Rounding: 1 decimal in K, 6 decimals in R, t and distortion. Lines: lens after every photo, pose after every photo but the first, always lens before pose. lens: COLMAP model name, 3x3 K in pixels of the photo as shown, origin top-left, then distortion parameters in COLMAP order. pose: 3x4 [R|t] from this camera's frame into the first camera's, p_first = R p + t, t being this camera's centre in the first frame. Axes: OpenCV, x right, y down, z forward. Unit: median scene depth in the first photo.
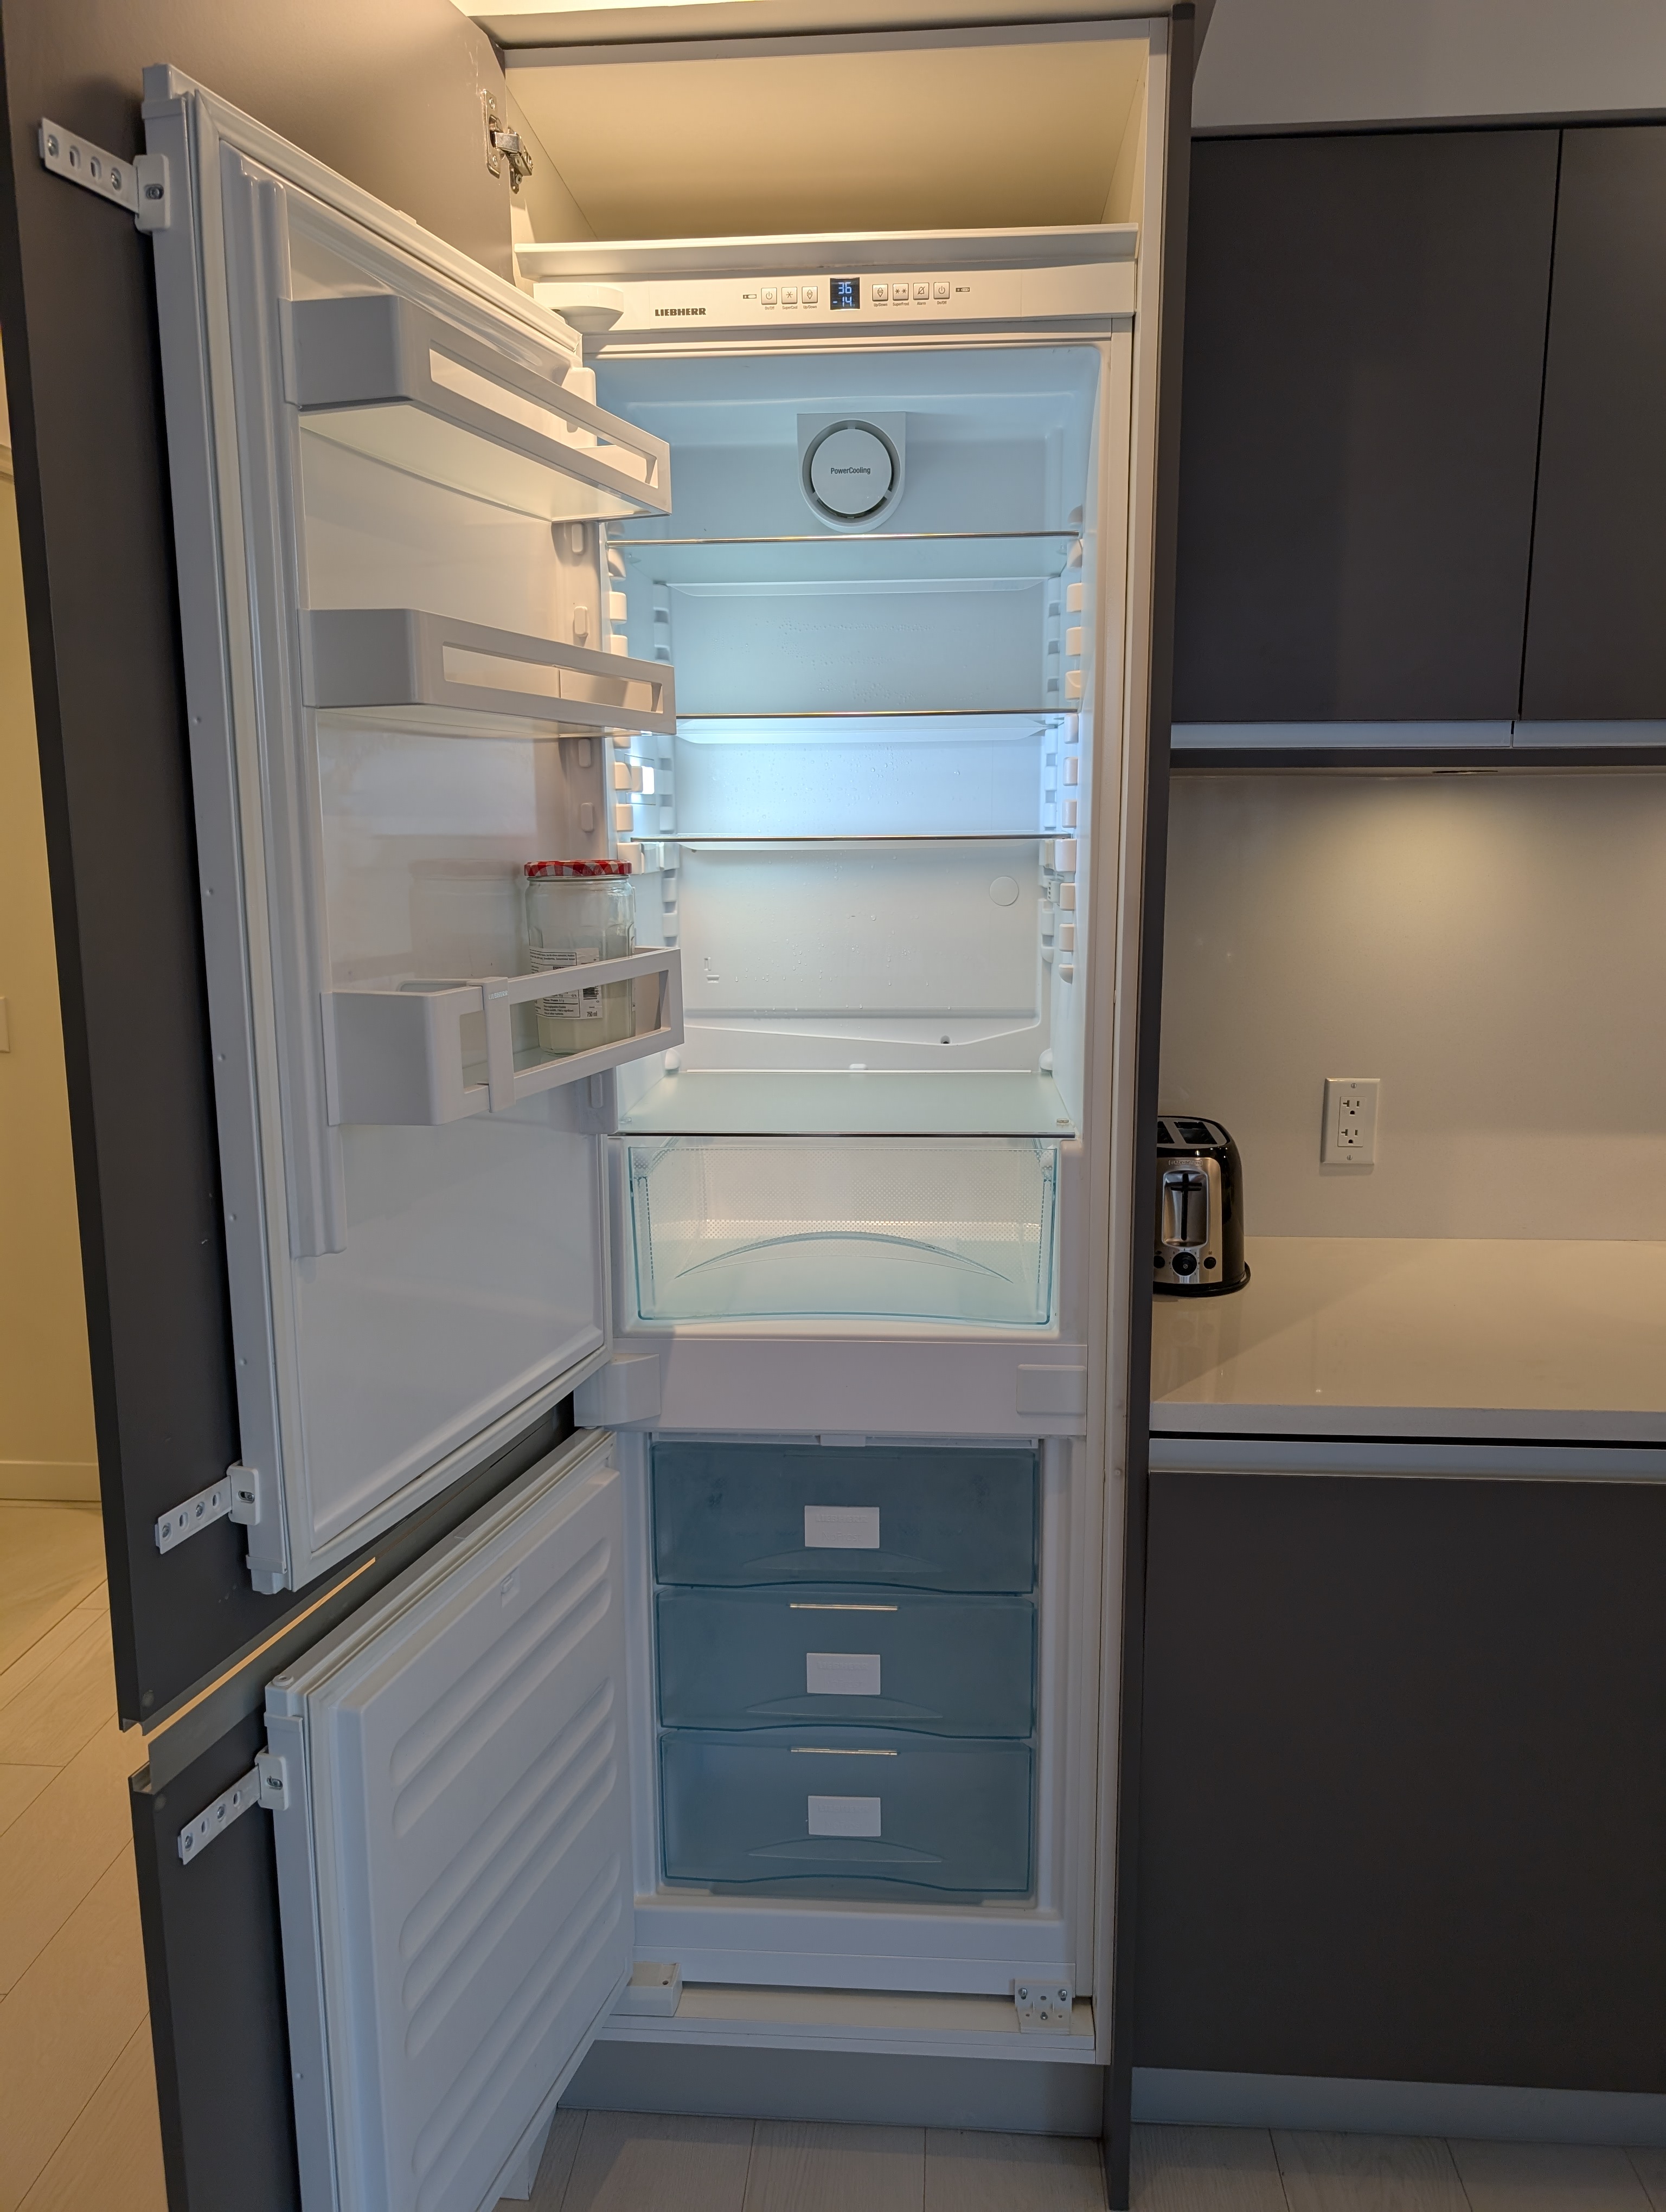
lens RADIAL K [[1585.1, 0, 821.9], [0, 1585.1, 1103.0], [0, 0, 1]] dist [-0.003600, 0.005650]
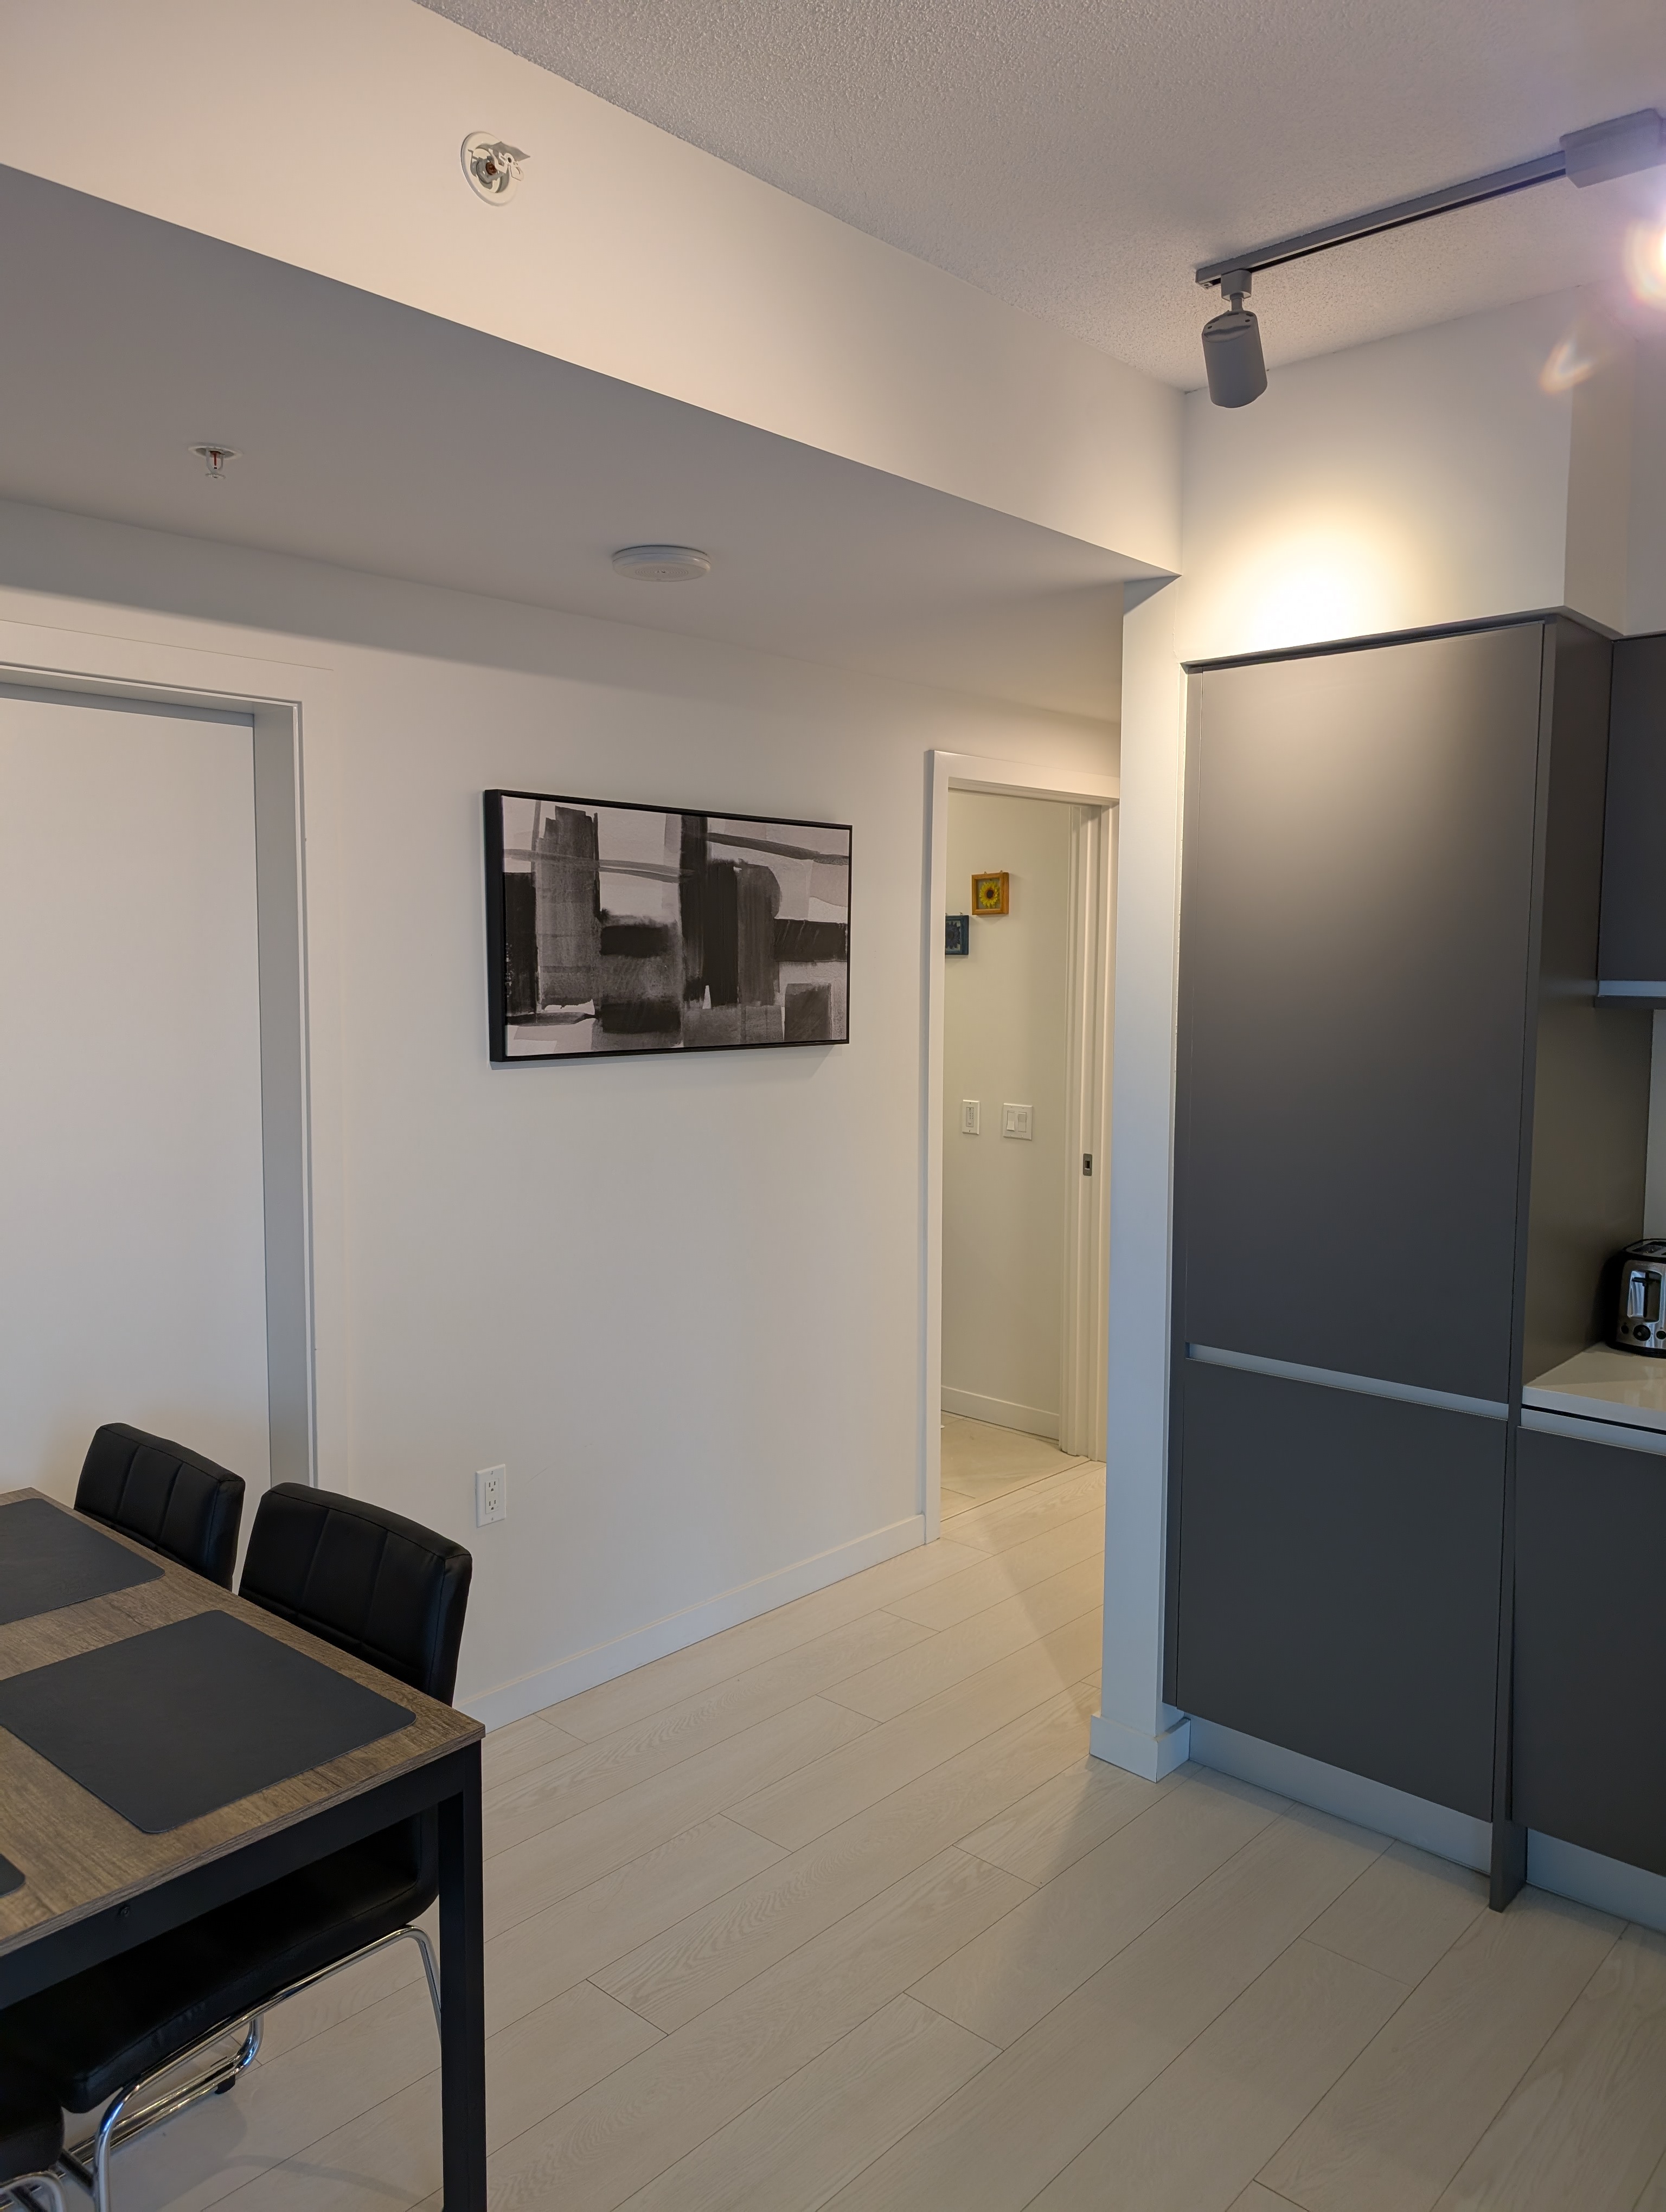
lens RADIAL K [[1585.1, 0, 818.4], [0, 1585.1, 1095.2], [0, 0, 1]] dist [-0.003600, 0.005650]
pose [[0.780759, 0.062112, -0.621737, 0.534102], [-0.115885, 0.992178, -0.046405, 0.038517], [0.613992, 0.108281, 0.781850, -0.663996]]
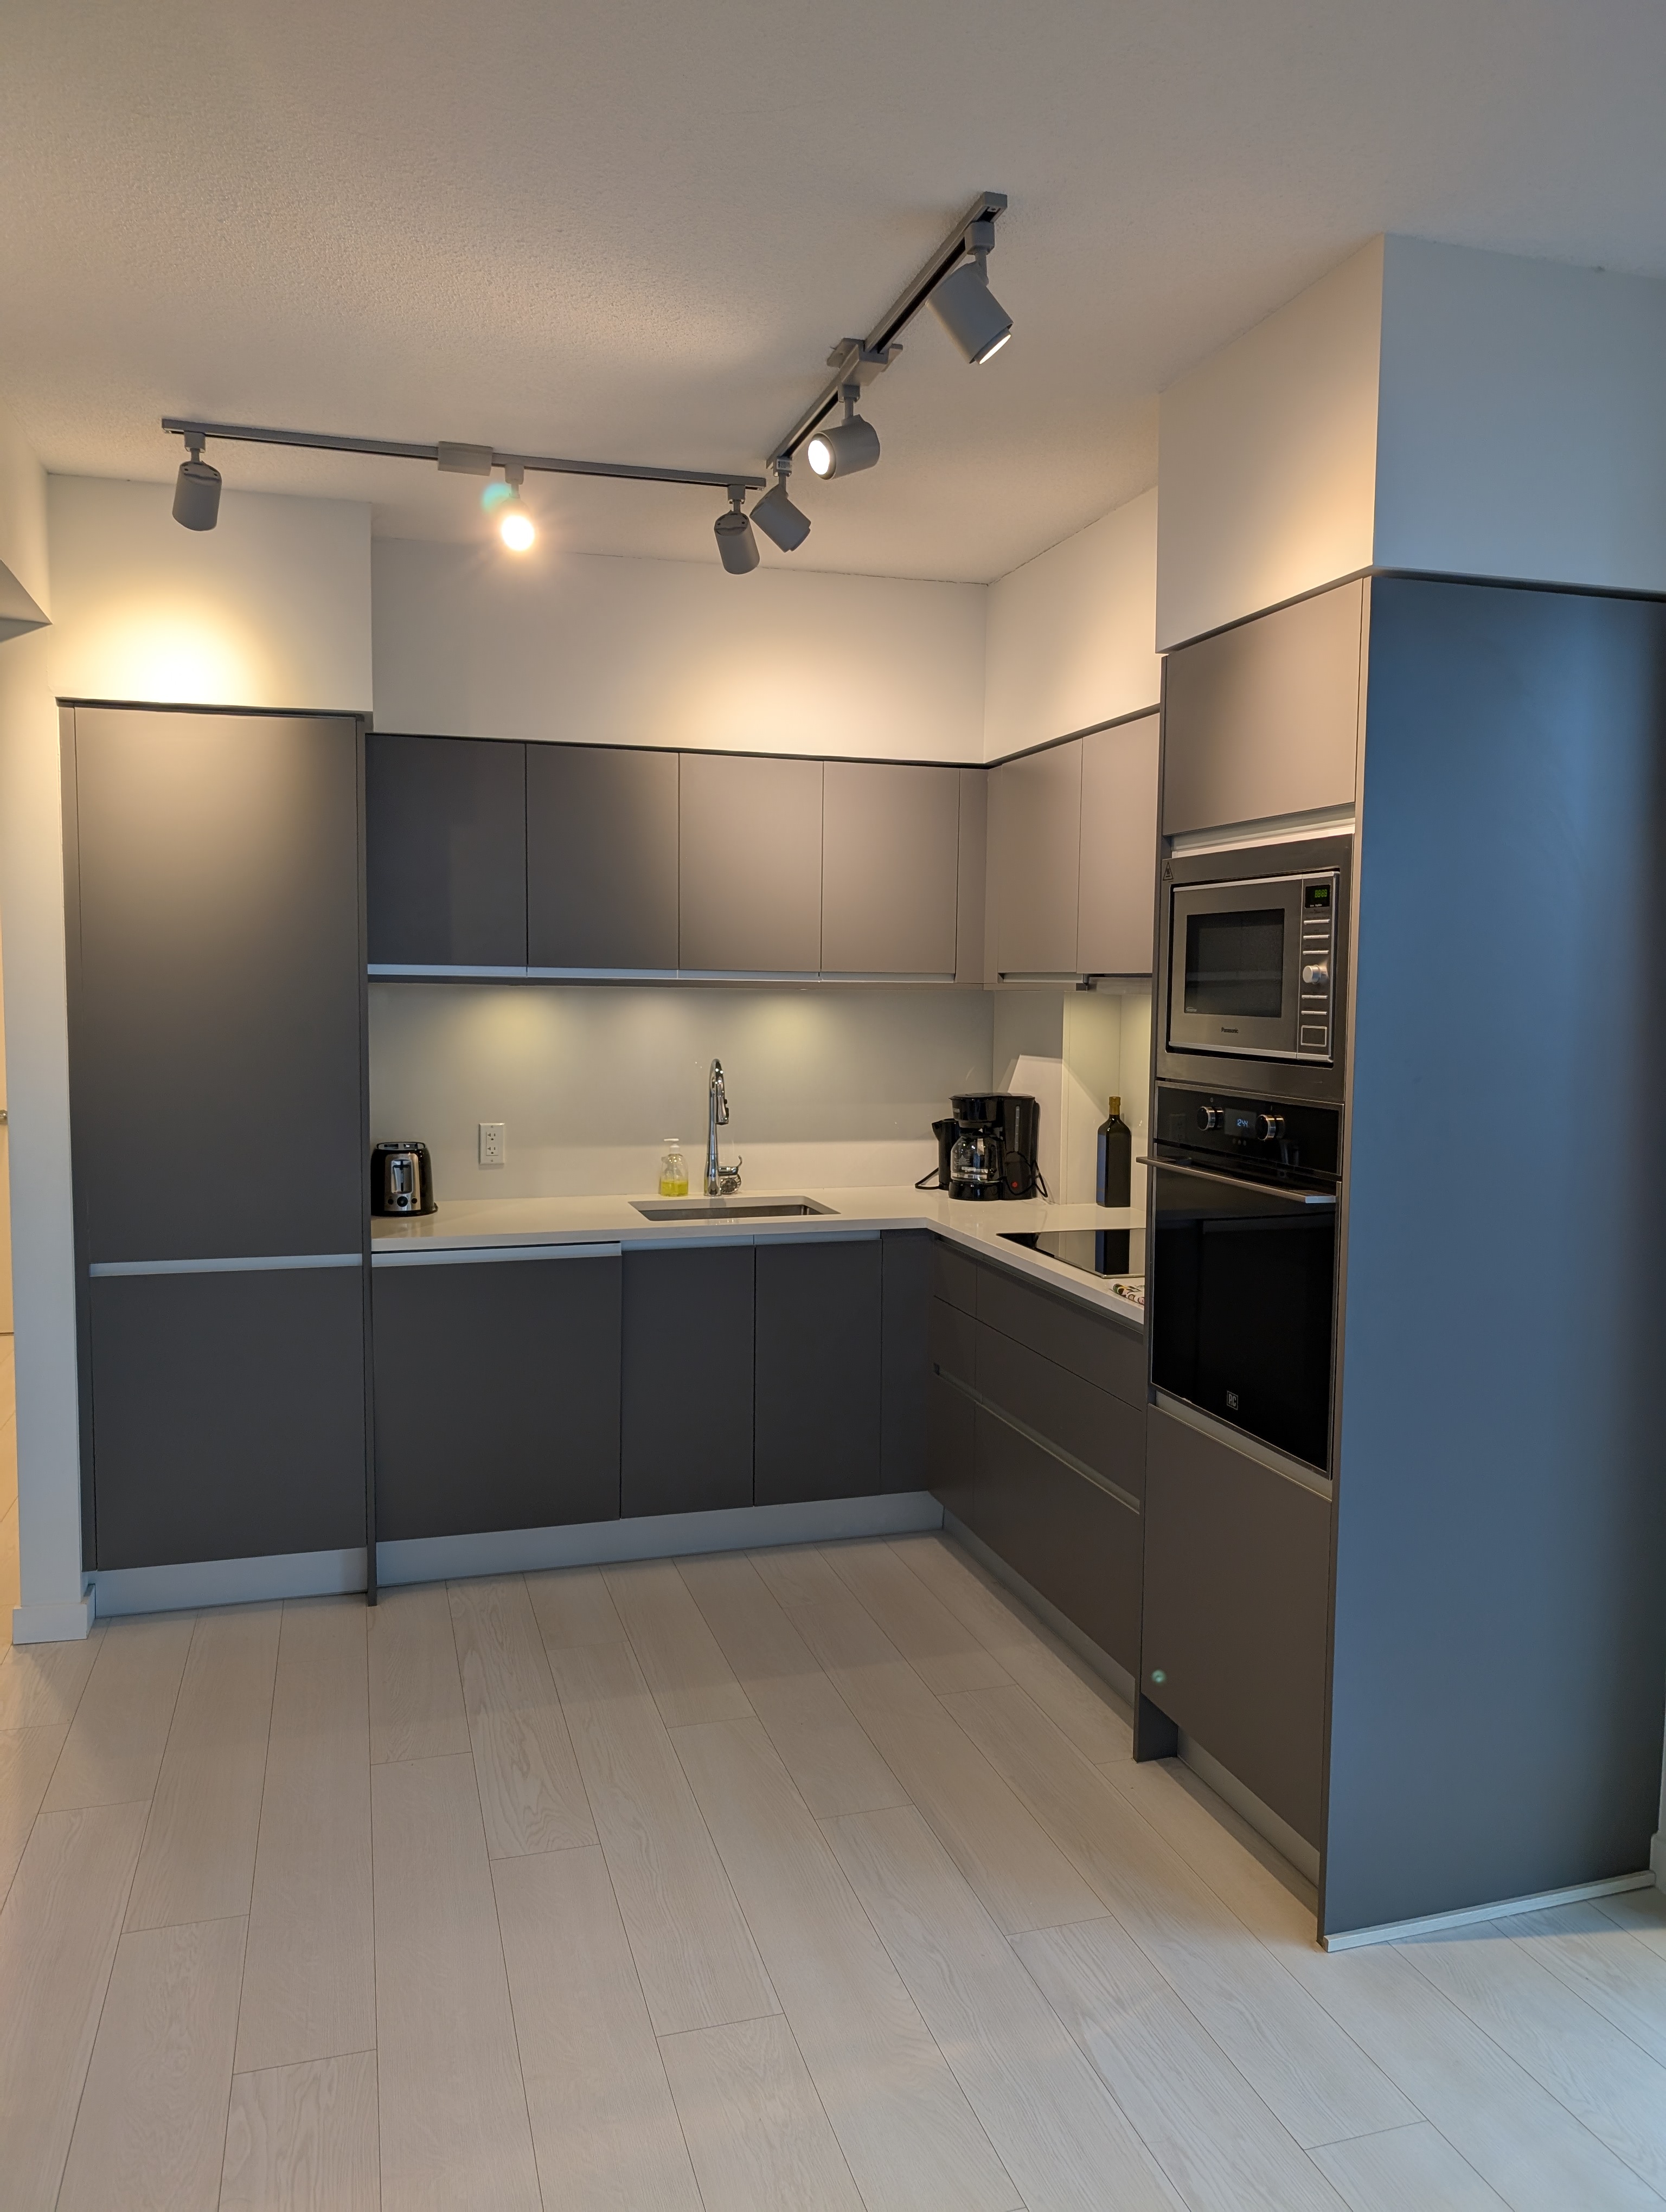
lens RADIAL K [[1585.1, 0, 830.3], [0, 1585.1, 1103.8], [0, 0, 1]] dist [-0.003600, 0.005650]
pose [[0.934170, -0.011113, 0.356656, -0.002312], [0.047113, 0.994606, -0.092411, 0.198102], [-0.353705, 0.103131, 0.929654, -1.288779]]
